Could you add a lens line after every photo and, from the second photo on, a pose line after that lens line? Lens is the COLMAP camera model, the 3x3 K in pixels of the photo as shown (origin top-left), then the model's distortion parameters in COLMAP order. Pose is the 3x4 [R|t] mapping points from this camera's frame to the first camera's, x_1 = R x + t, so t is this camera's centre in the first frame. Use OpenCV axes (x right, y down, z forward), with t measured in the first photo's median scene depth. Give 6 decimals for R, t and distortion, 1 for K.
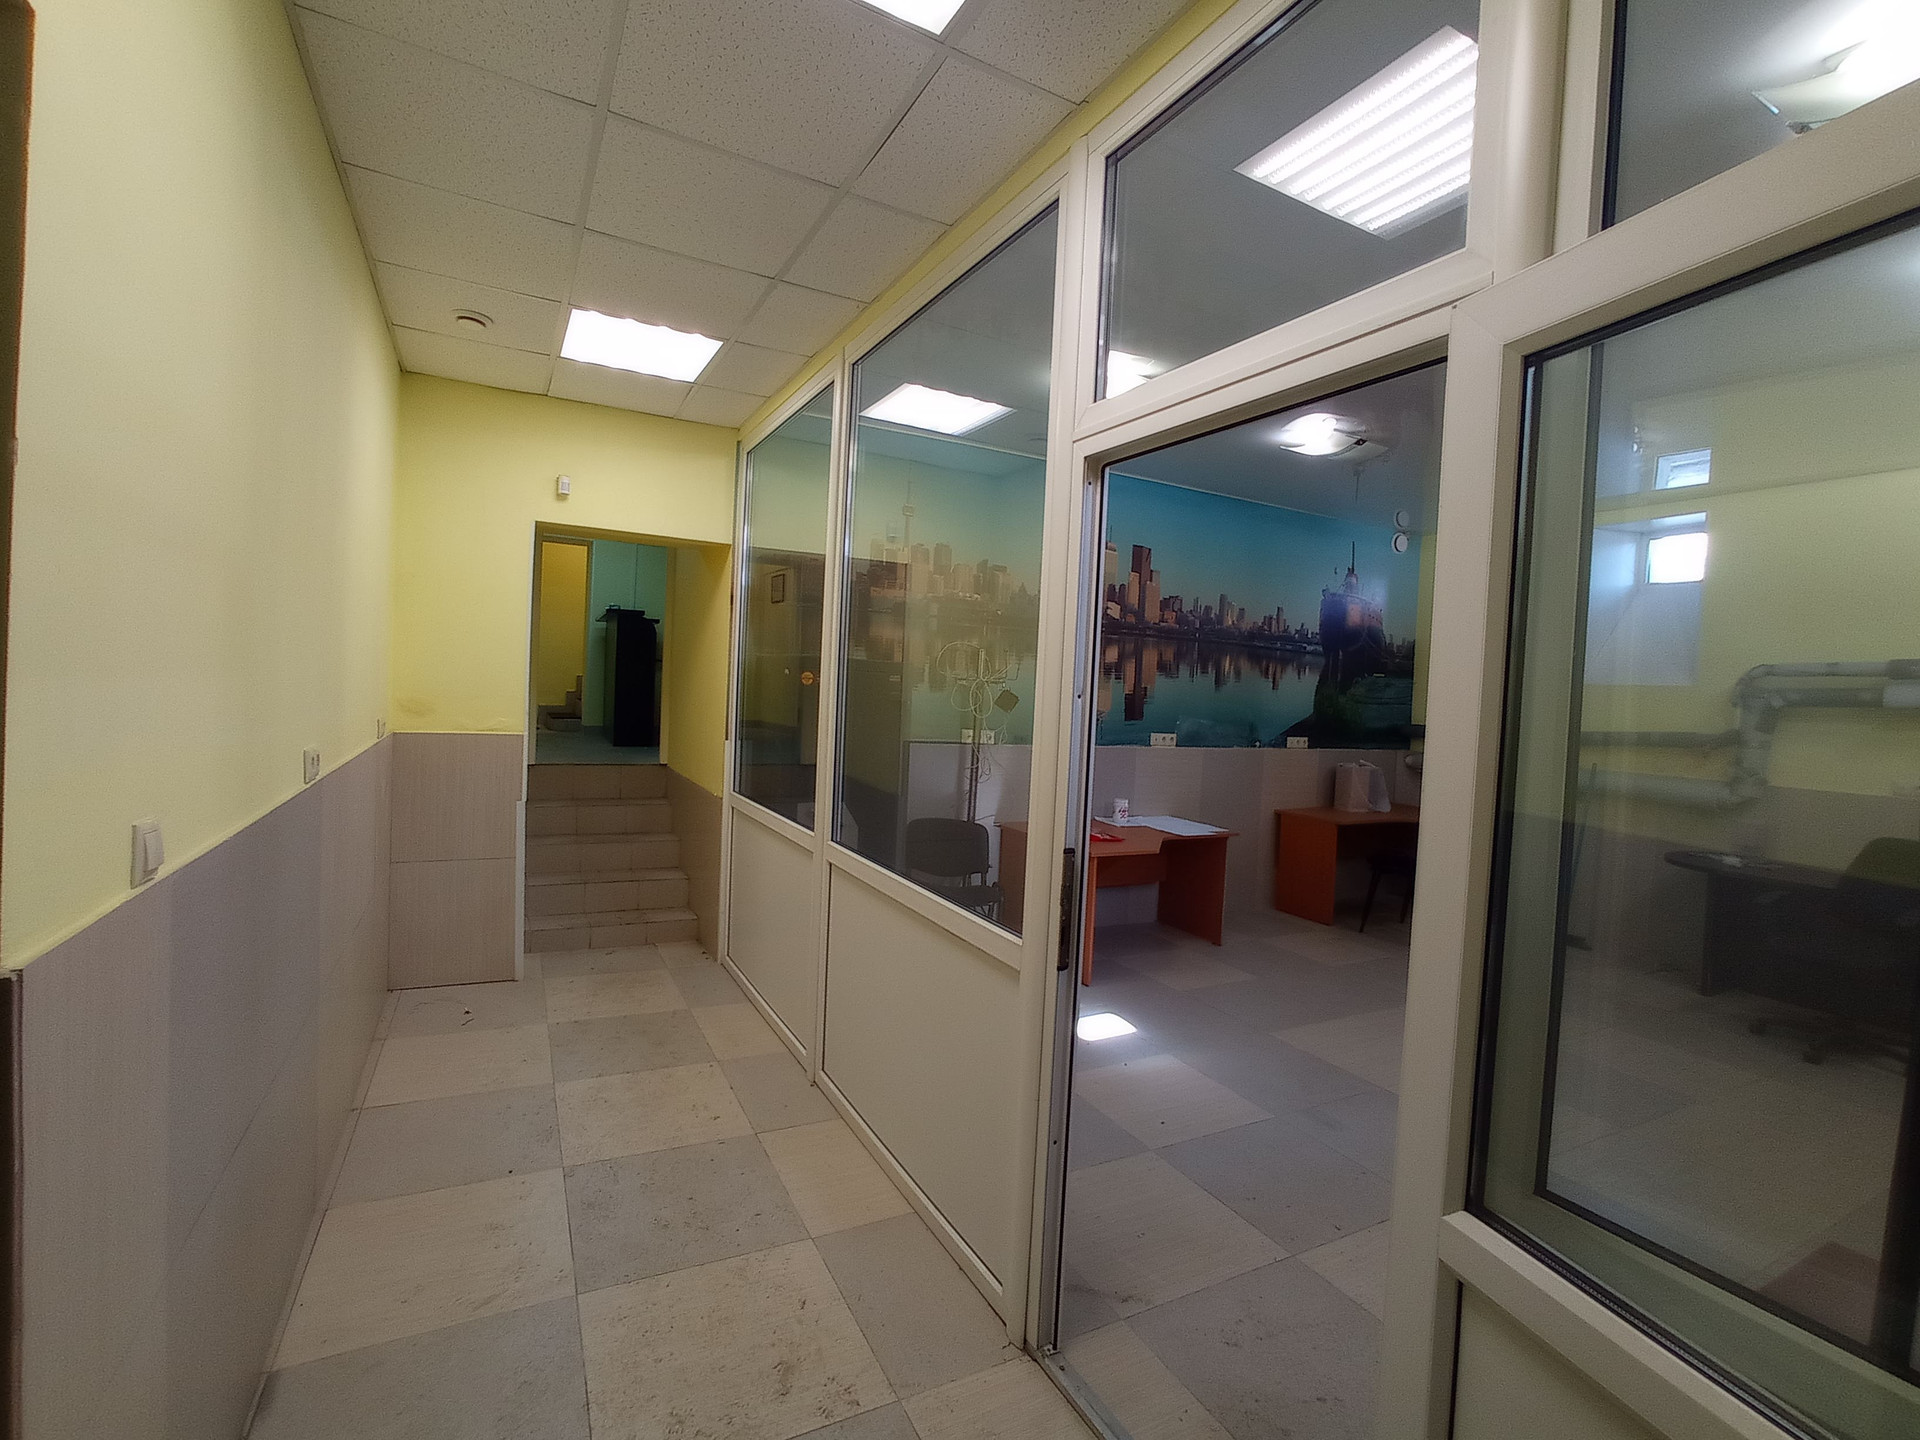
lens RADIAL K [[869.2, 0, 956.3], [0, 869.2, 714.9], [0, 0, 1]] dist [-0.071034, 0.042387]
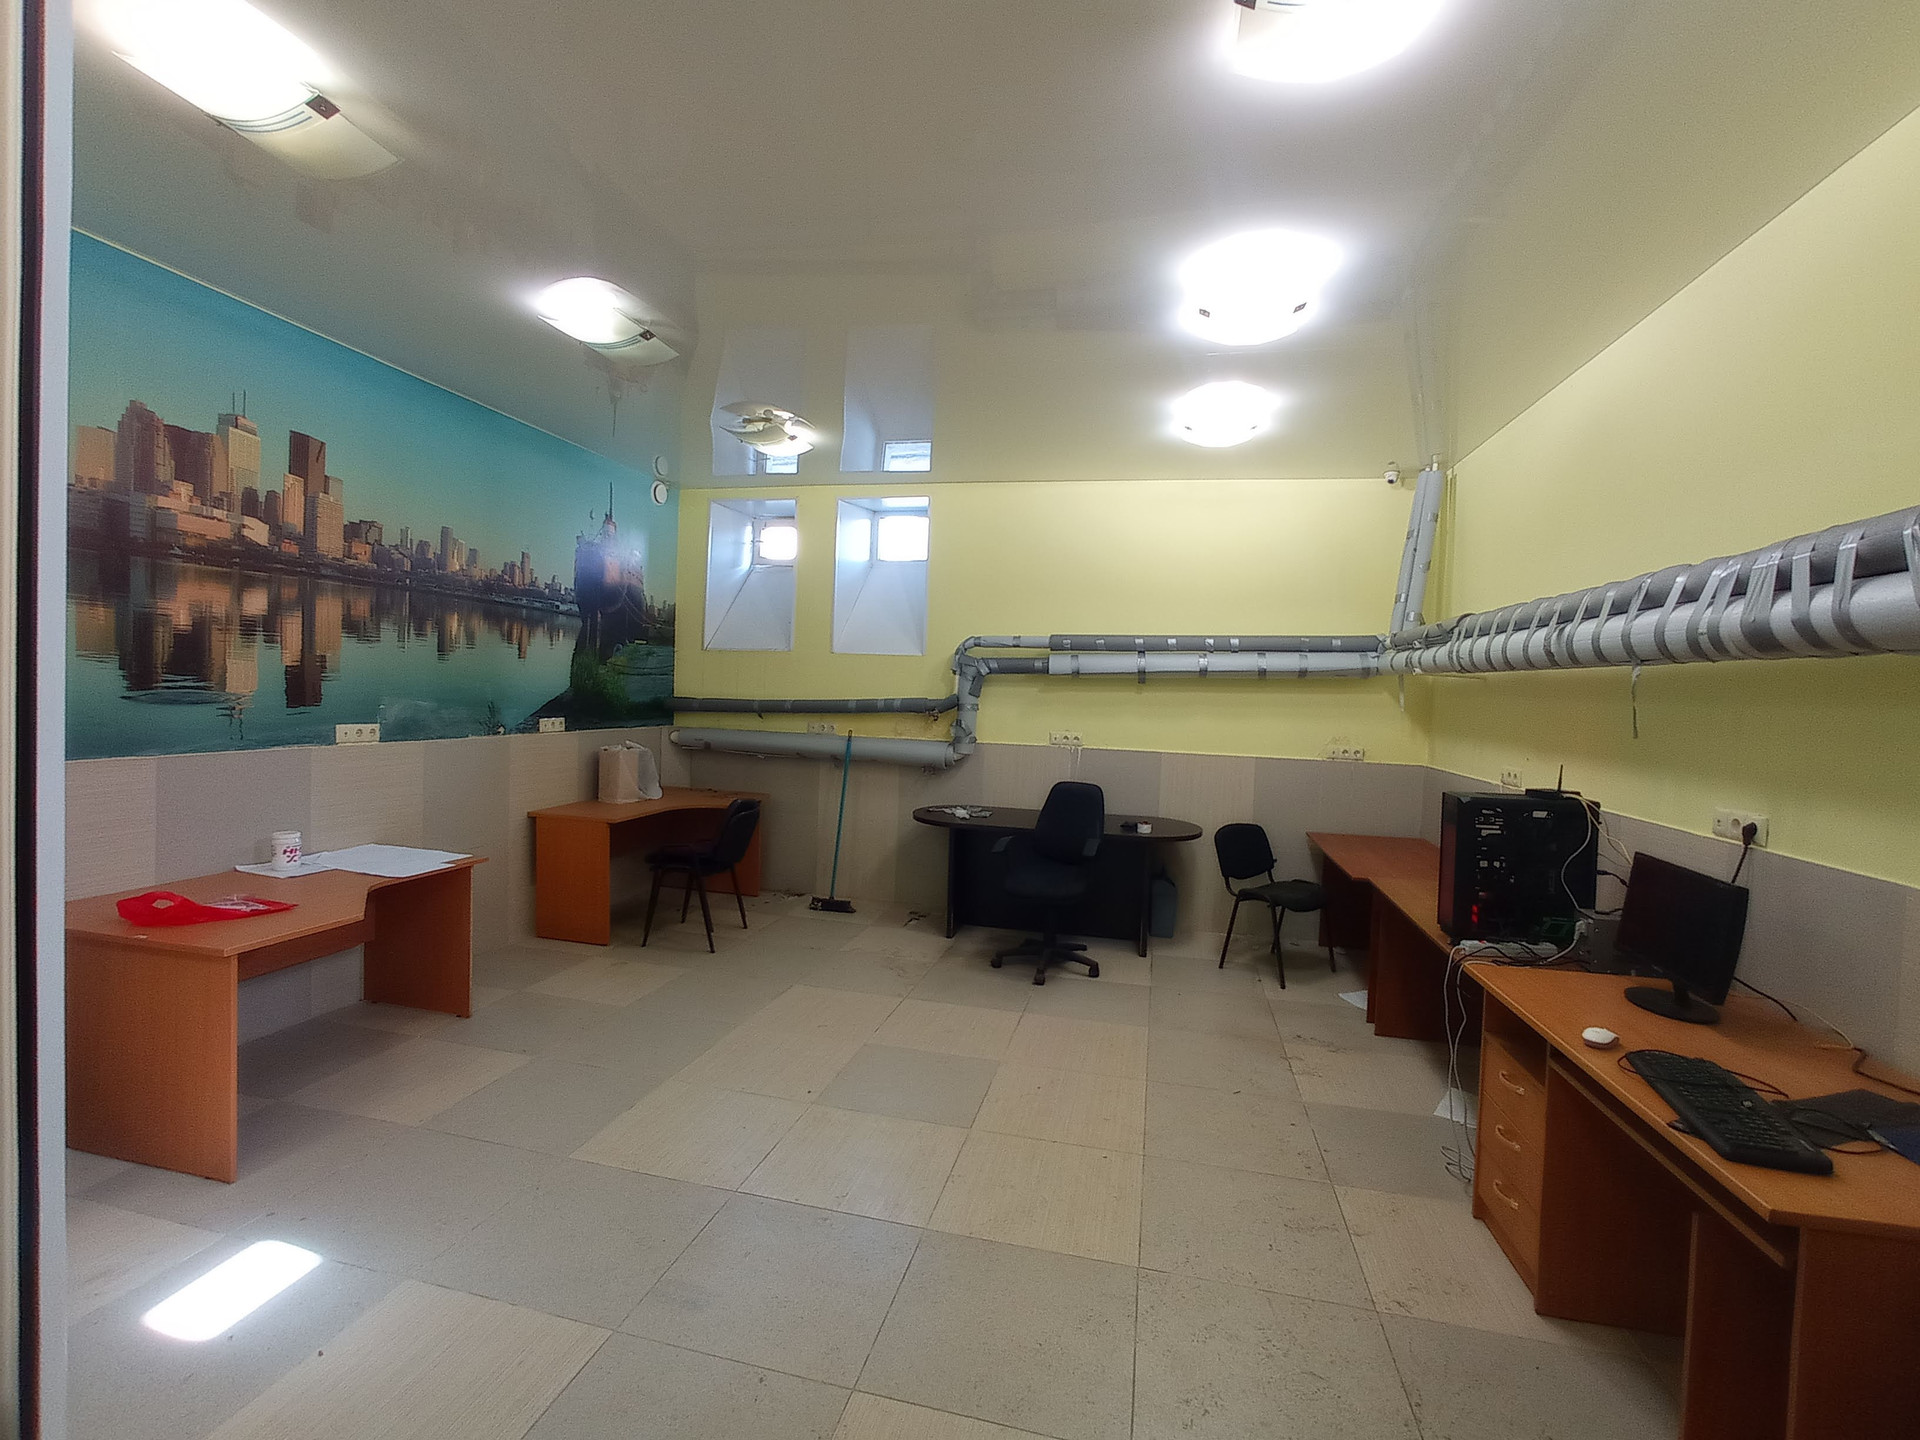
lens RADIAL K [[869.2, 0, 956.3], [0, 869.2, 714.9], [0, 0, 1]] dist [-0.071034, 0.042387]
pose [[0.657334, -0.046583, 0.752158, 0.047688], [0.019114, 0.998797, 0.045154, -0.006521], [-0.753357, -0.015304, 0.657434, 0.207407]]
